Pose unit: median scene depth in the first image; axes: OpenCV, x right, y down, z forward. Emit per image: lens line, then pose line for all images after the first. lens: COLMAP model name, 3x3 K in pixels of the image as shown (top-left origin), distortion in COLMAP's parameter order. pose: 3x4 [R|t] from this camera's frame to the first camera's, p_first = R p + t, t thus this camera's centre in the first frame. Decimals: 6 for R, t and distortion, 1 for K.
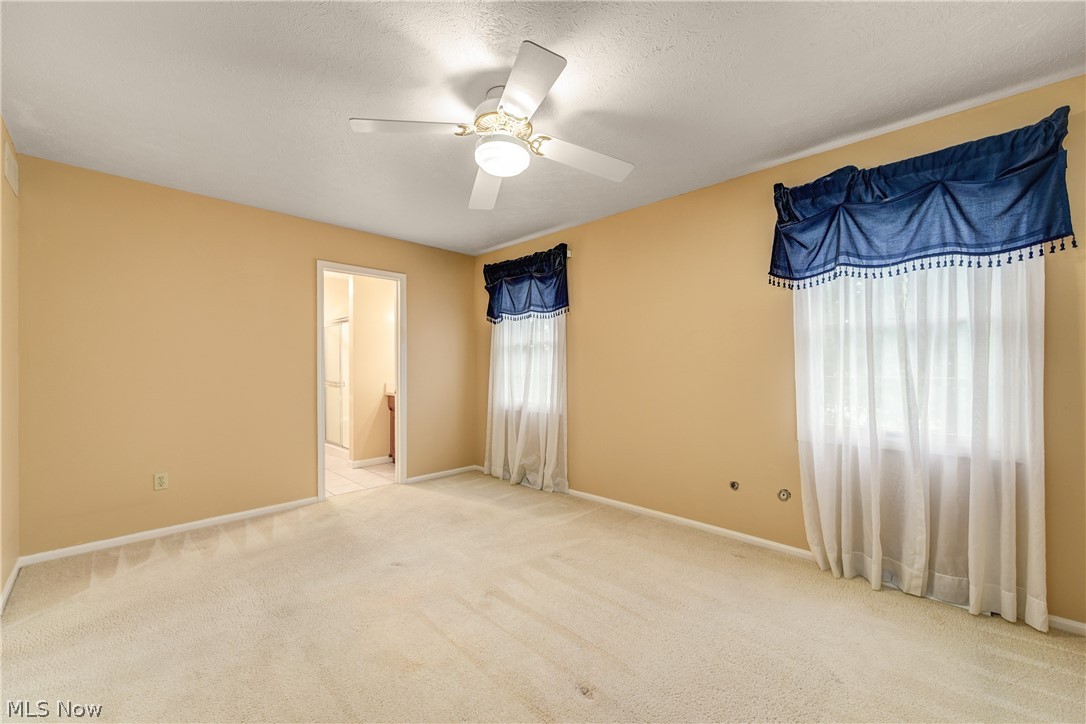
lens RADIAL K [[429.9, 0, 545.0], [0, 429.9, 367.1], [0, 0, 1]] dist [0.000743, -0.000332]
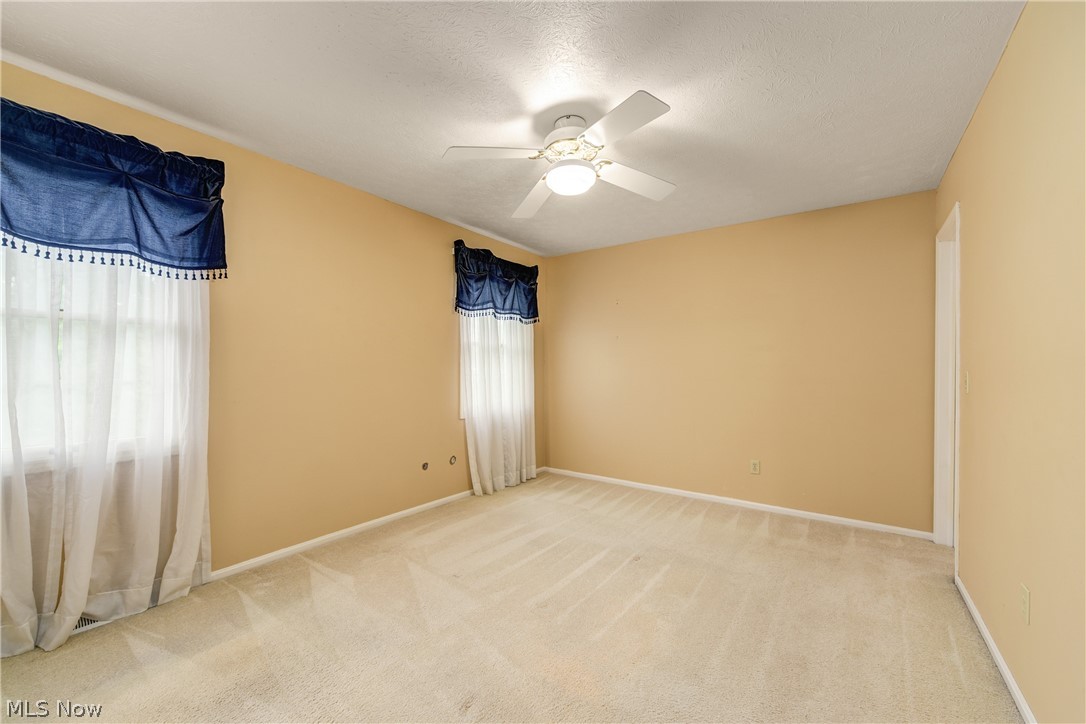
lens RADIAL K [[429.9, 0, 542.4], [0, 429.9, 364.1], [0, 0, 1]] dist [0.000743, -0.000332]
pose [[-0.152831, 0.009794, 0.988204, -0.647314], [-0.005913, 0.999924, -0.010825, -0.002152], [-0.988235, -0.007498, -0.152761, 0.680152]]
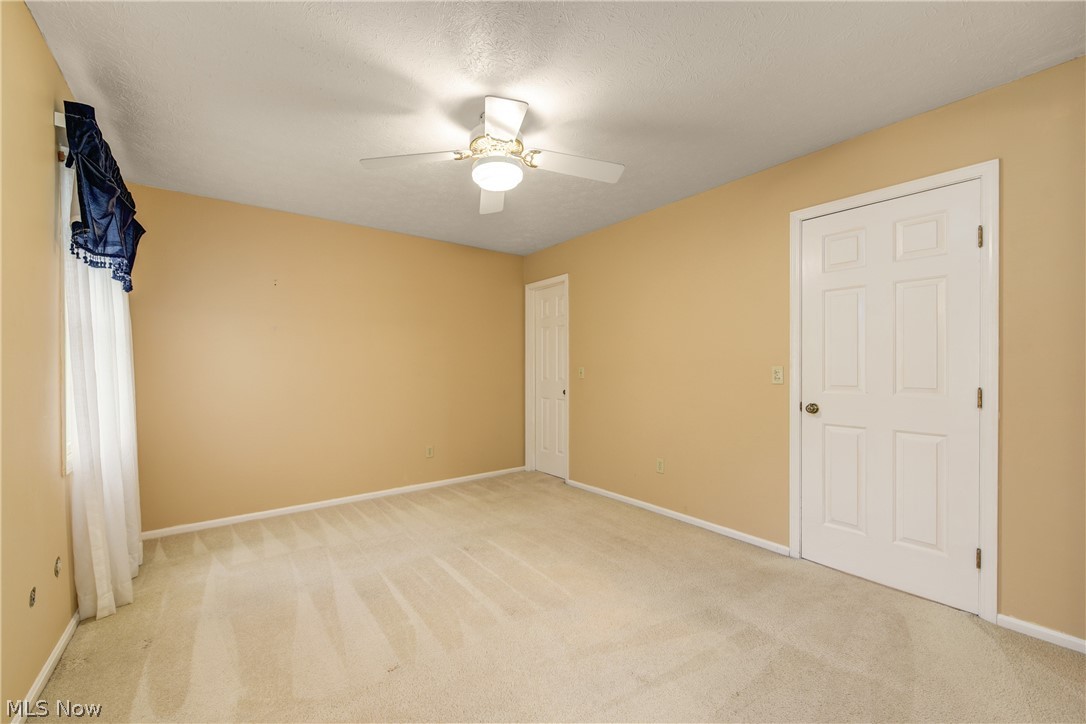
lens RADIAL K [[429.9, 0, 541.2], [0, 429.9, 361.5], [0, 0, 1]] dist [0.000743, -0.000332]
pose [[-0.989459, 0.006145, 0.144685, -0.198031], [0.004332, 0.999908, -0.012838, -0.002073], [-0.144750, -0.012076, -0.989394, 1.137176]]
